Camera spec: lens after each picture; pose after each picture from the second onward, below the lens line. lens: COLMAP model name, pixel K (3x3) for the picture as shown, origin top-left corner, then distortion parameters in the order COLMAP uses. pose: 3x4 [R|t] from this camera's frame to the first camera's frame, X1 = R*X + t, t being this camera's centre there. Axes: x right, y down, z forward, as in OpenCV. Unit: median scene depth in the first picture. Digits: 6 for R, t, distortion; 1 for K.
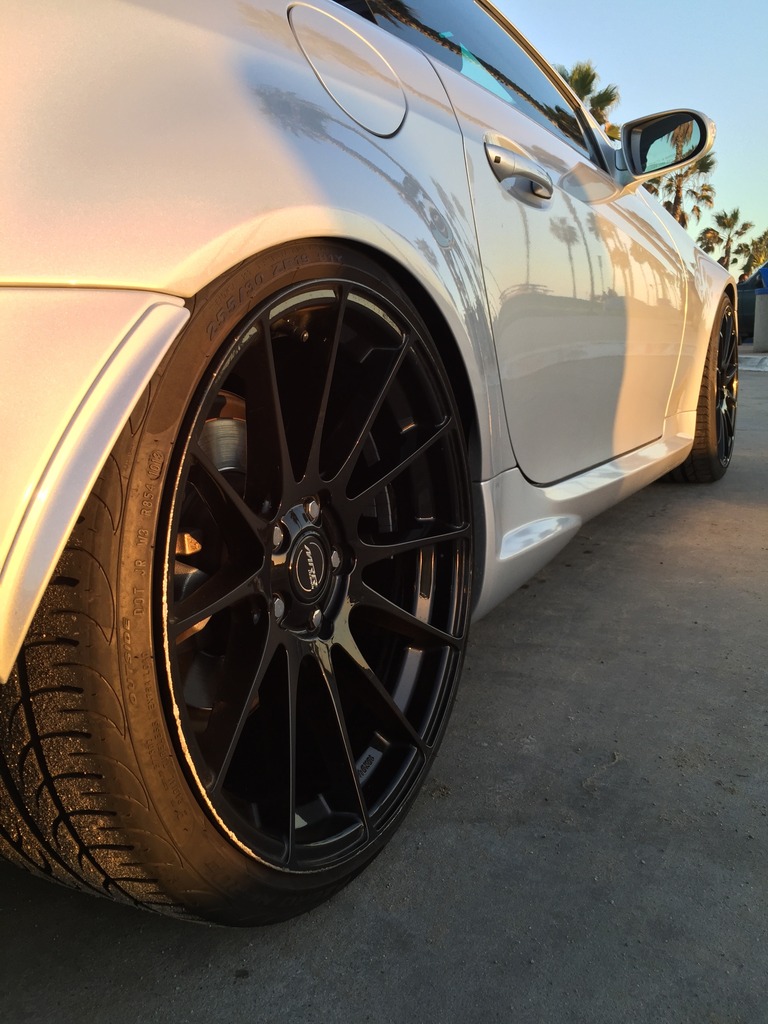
lens RADIAL K [[884.9, 0, 391.7], [0, 884.9, 510.3], [0, 0, 1]] dist [0.059232, -0.069221]
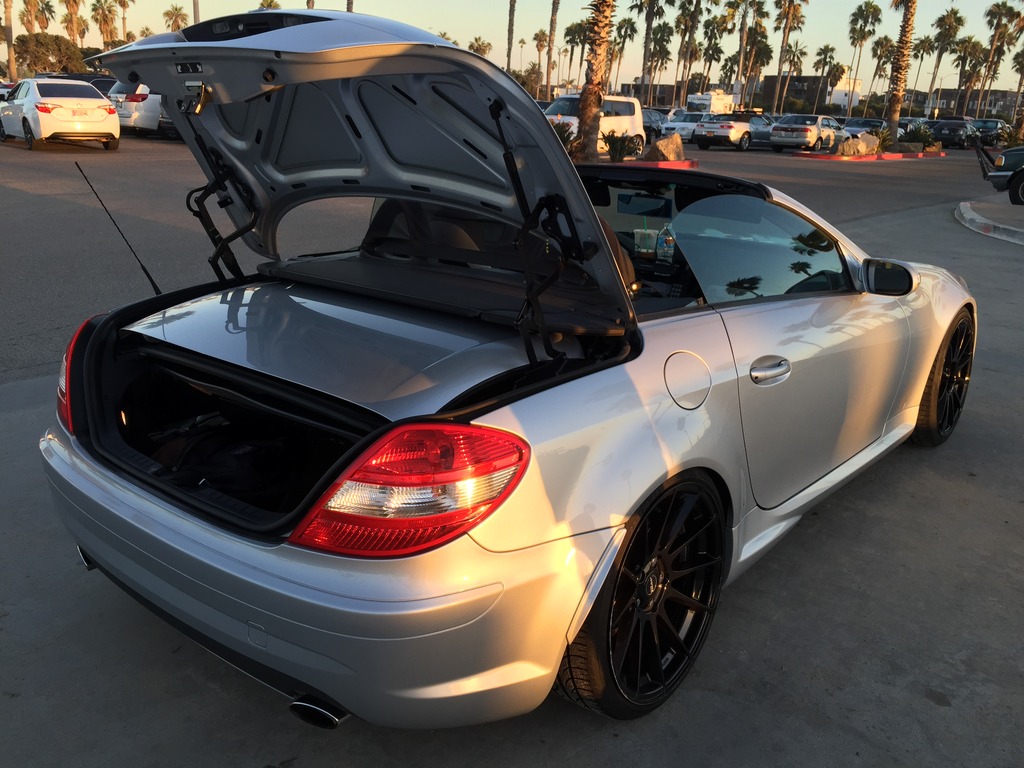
lens RADIAL K [[884.9, 0, 519.1], [0, 884.9, 384.8], [0, 0, 1]] dist [0.059232, -0.069221]
pose [[0.978313, 0.099045, -0.181919, -0.050730], [-0.081883, 0.991657, 0.099555, -0.642911], [0.190262, -0.082499, 0.978261, -1.327447]]
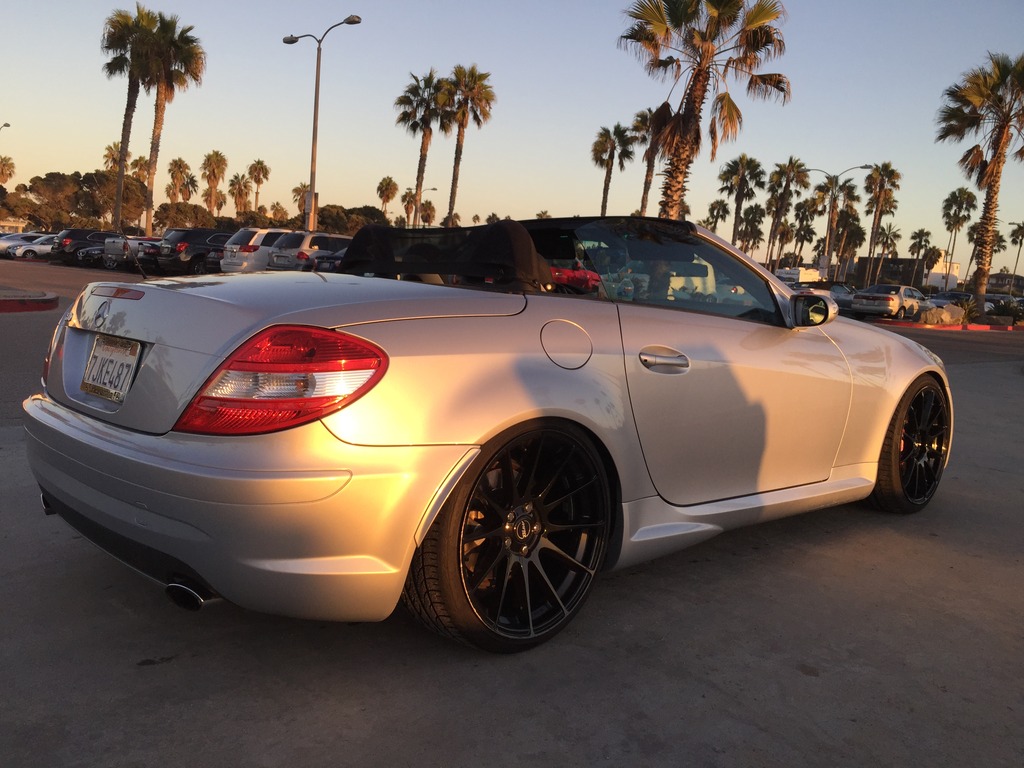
lens RADIAL K [[884.9, 0, 509.8], [0, 884.9, 380.6], [0, 0, 1]] dist [0.059232, -0.069221]
pose [[0.947360, 0.105146, -0.302413, 0.569080], [-0.133330, 0.988301, -0.074056, -0.159633], [0.291089, 0.110479, 0.950296, -1.448789]]
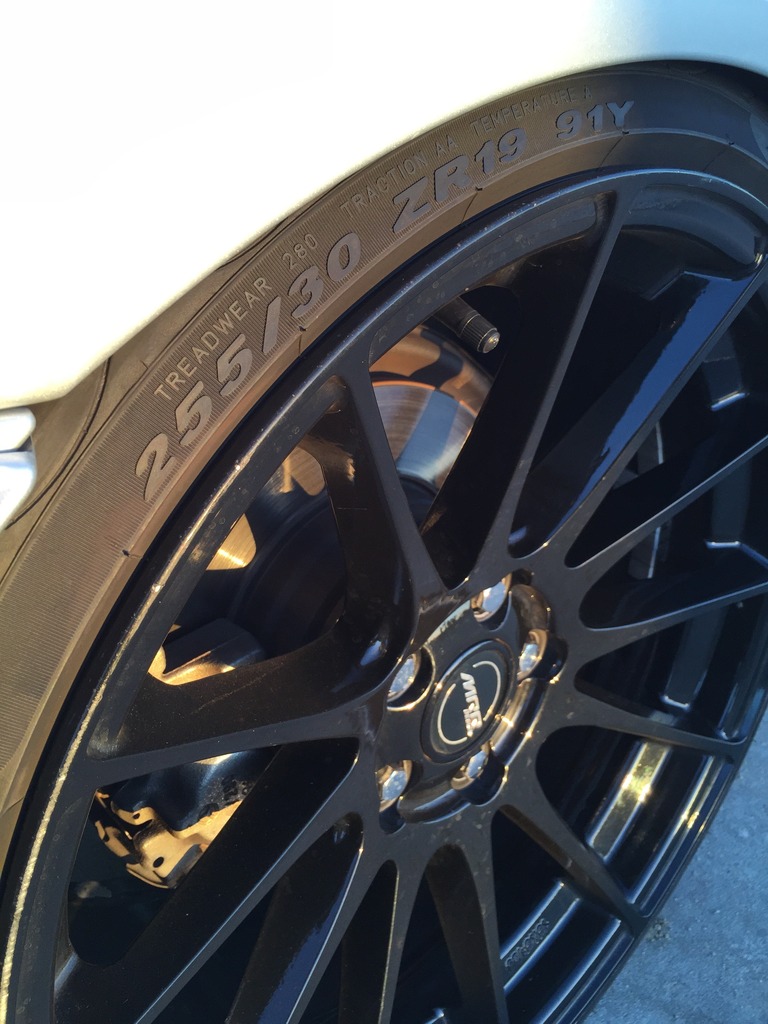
lens RADIAL K [[884.9, 0, 386.8], [0, 884.9, 513.6], [0, 0, 1]] dist [0.059232, -0.069221]
pose [[0.940952, 0.201474, -0.272062, -0.013674], [-0.087952, 0.921521, 0.378238, -0.217672], [0.326916, -0.331975, 0.884827, 0.486395]]
